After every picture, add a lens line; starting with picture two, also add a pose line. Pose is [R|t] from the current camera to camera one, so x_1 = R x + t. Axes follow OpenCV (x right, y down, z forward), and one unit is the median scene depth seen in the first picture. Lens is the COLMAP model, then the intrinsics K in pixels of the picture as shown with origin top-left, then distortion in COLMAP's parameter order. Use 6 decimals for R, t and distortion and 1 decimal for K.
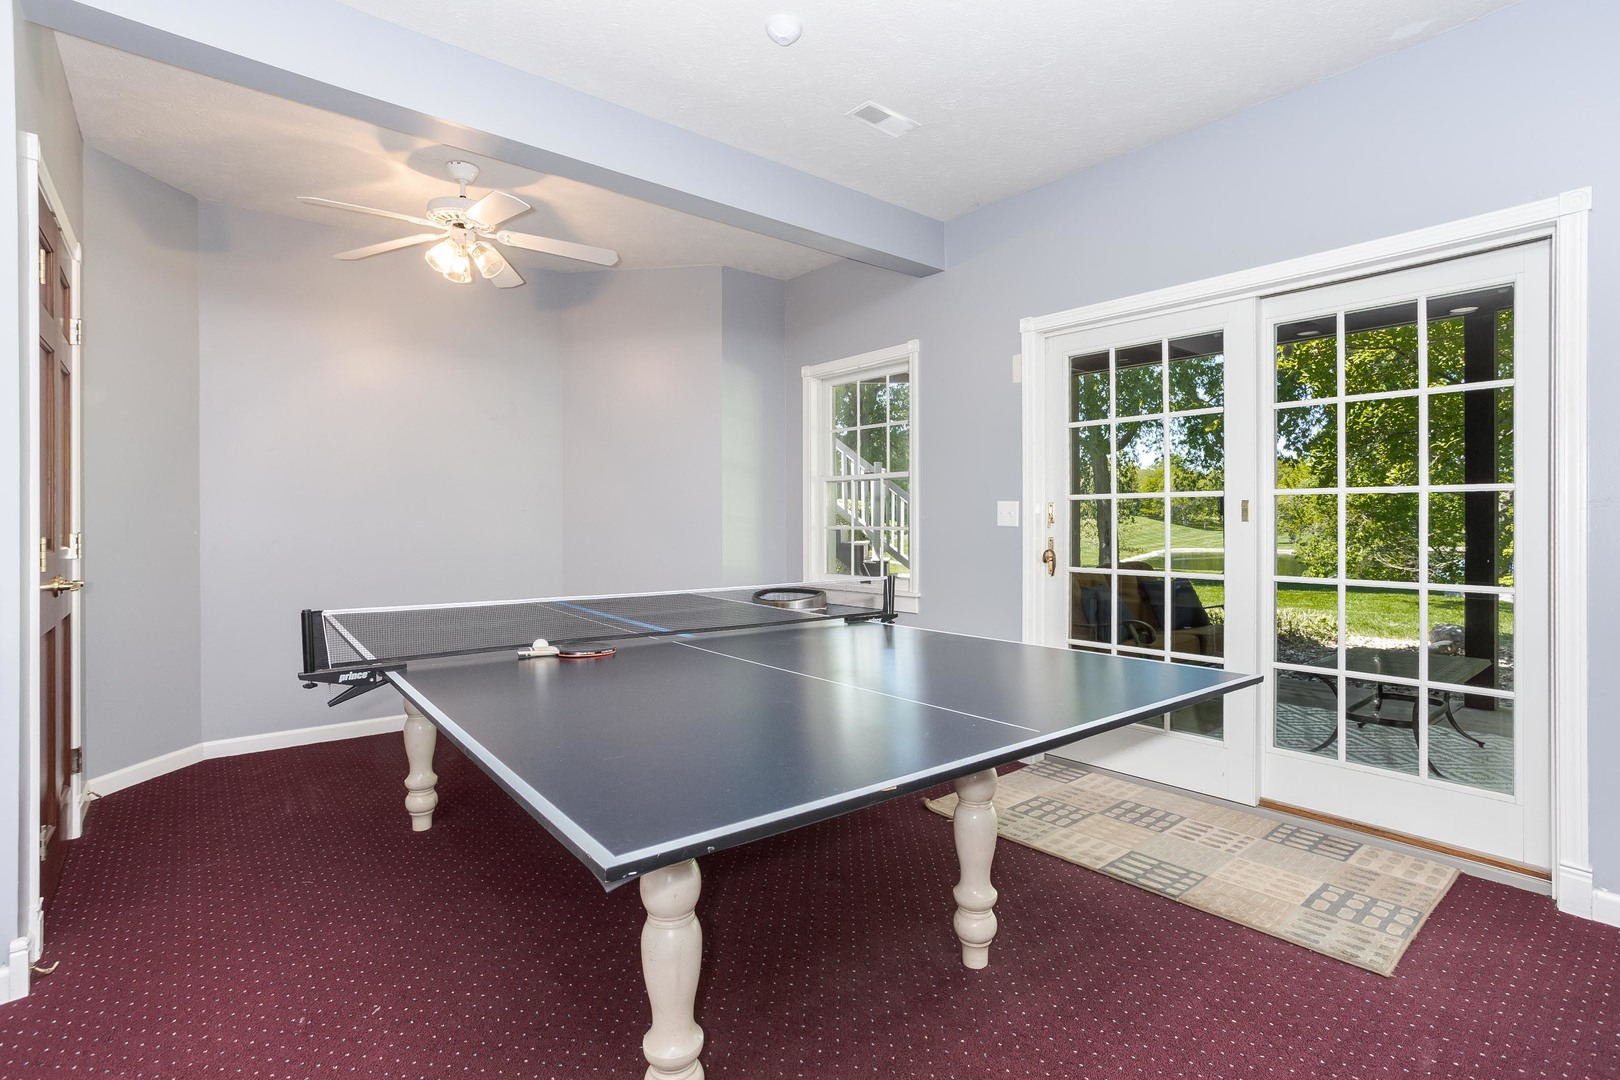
lens RADIAL K [[781.4, 0, 821.8], [0, 781.4, 516.3], [0, 0, 1]] dist [-0.023127, 0.003406]
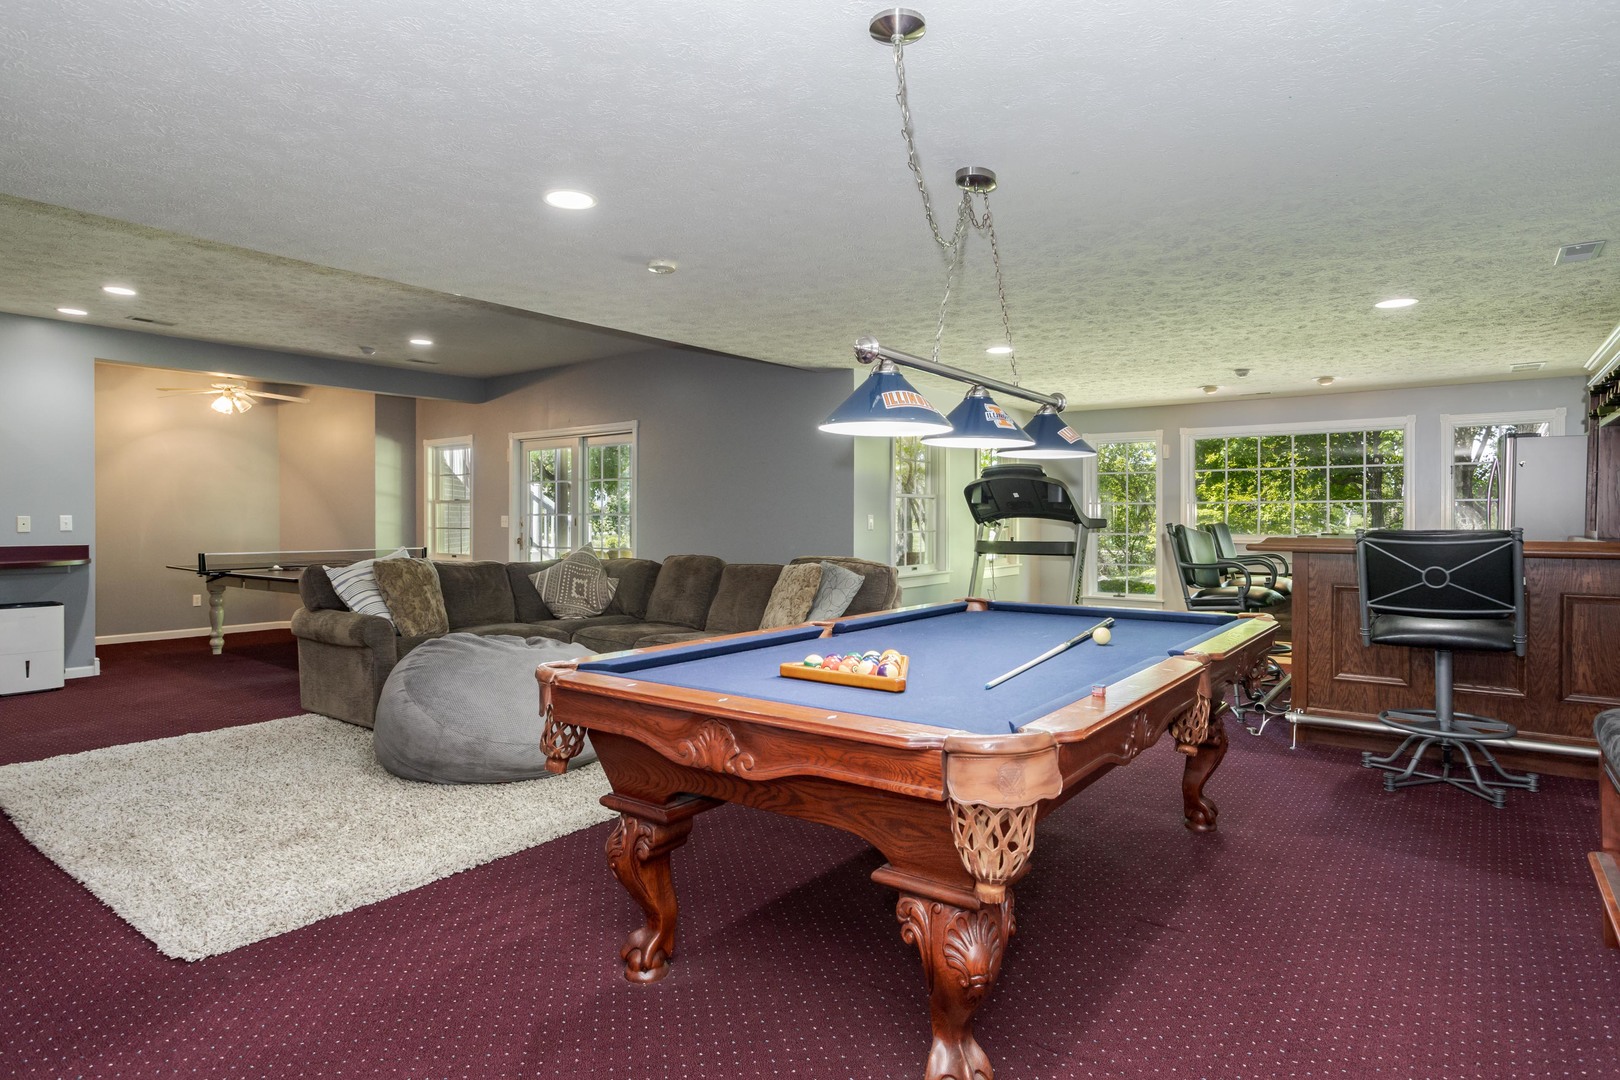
lens RADIAL K [[885.0, 0, 786.1], [0, 885.0, 532.4], [0, 0, 1]] dist [0.007152, 0.002886]
pose [[0.977678, 0.000883, 0.210109, 0.518644], [-0.005476, 0.999759, 0.021279, -0.031939], [-0.210039, -0.021954, 0.977446, -1.697890]]
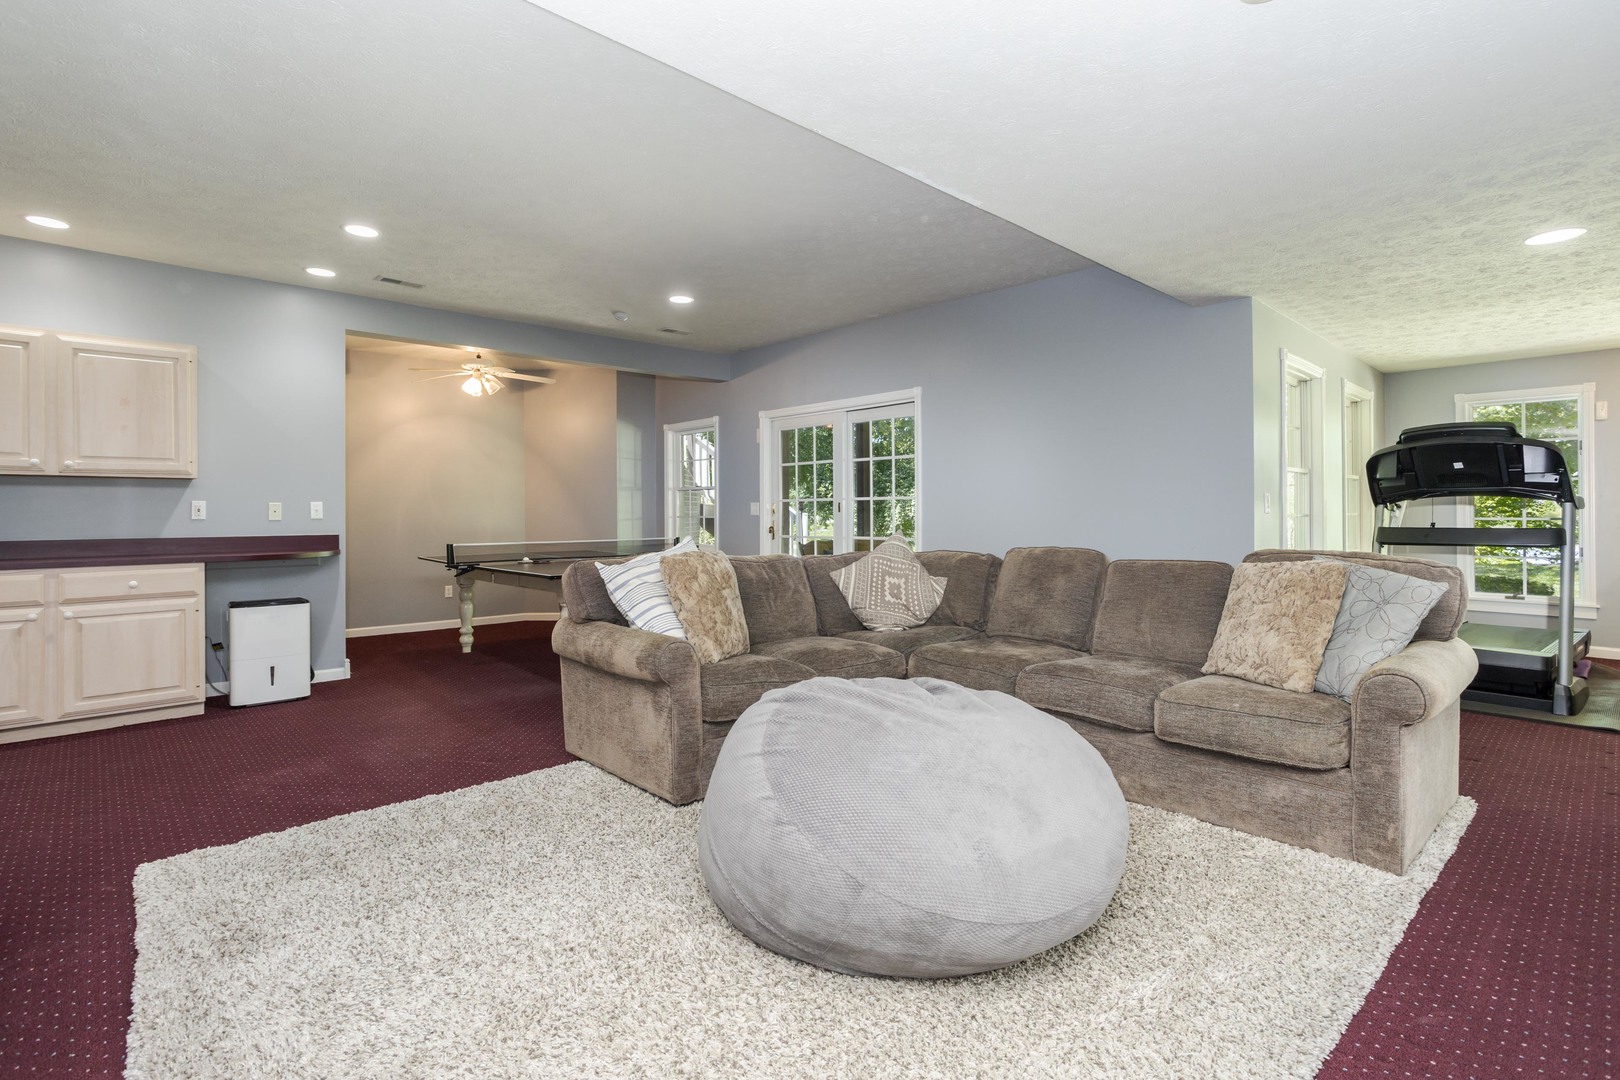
lens RADIAL K [[781.4, 0, 813.1], [0, 781.4, 516.1], [0, 0, 1]] dist [-0.023127, 0.003406]
pose [[0.998310, -0.002505, 0.058067, 0.288871], [0.001846, 0.999933, 0.011392, -0.007501], [-0.058091, -0.011265, 0.998248, -1.065165]]
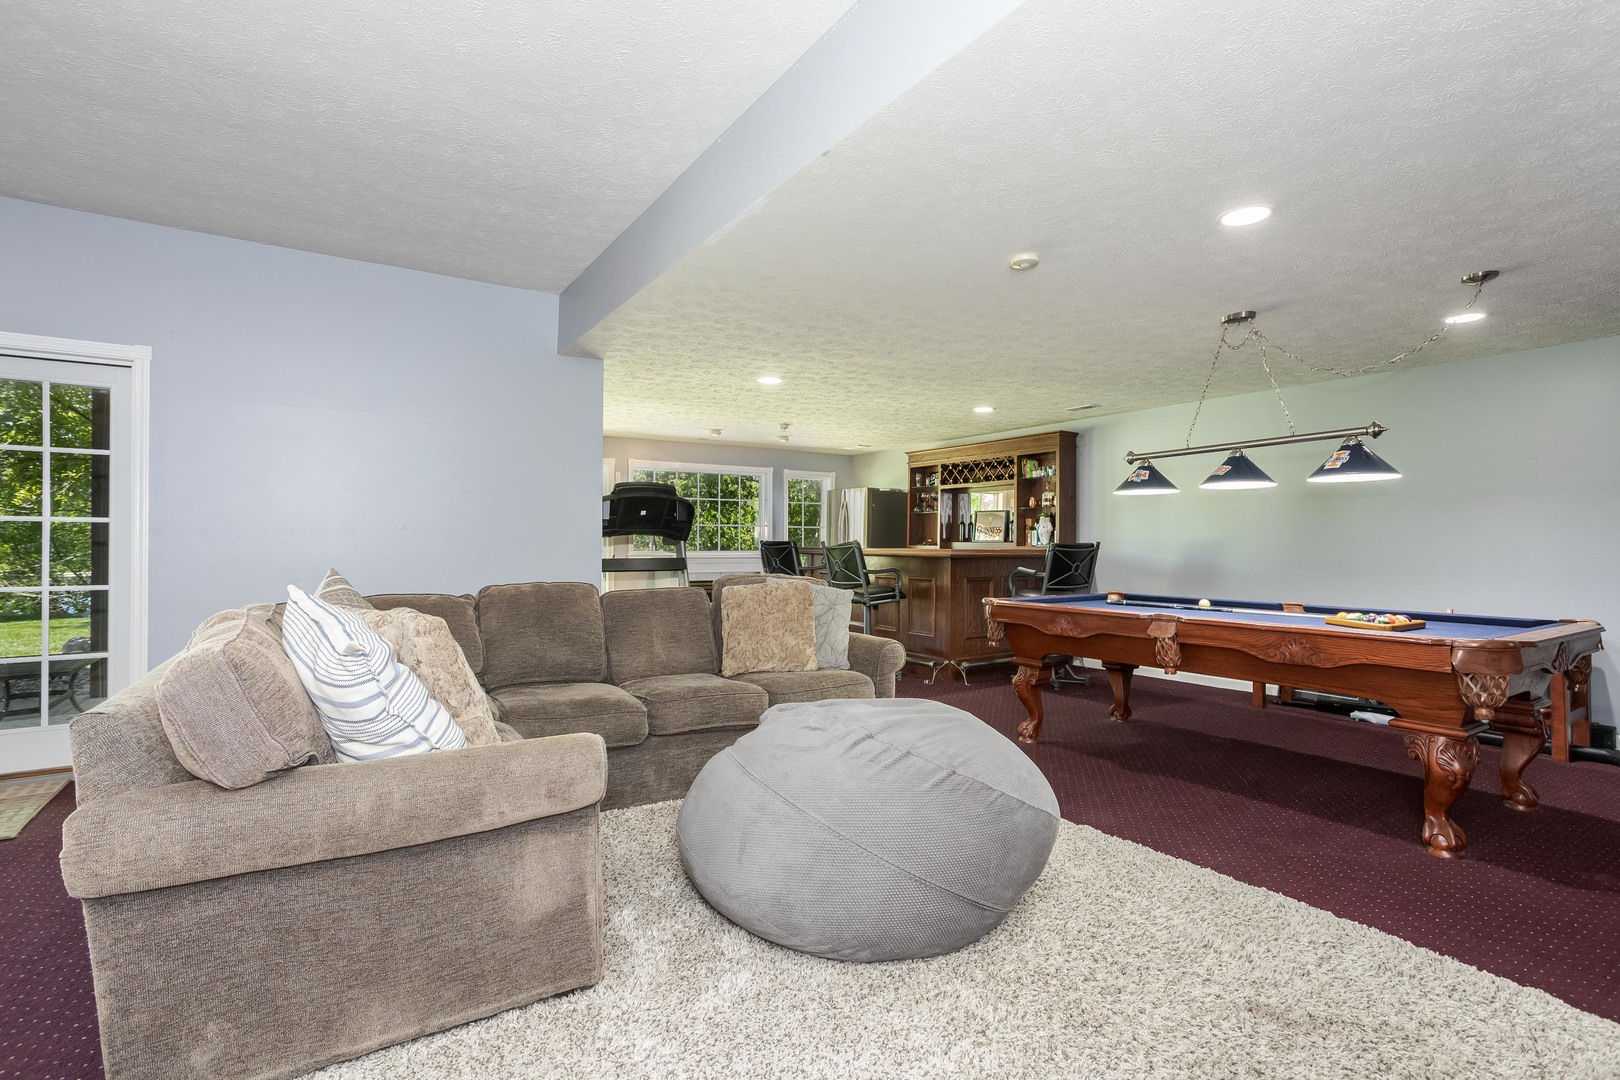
lens RADIAL K [[781.4, 0, 818.3], [0, 781.4, 536.6], [0, 0, 1]] dist [-0.023127, 0.003406]
pose [[0.125026, 0.008189, 0.992120, -0.349106], [-0.023748, 0.999704, -0.005259, -0.016776], [-0.991869, -0.022904, 0.125183, -0.462687]]
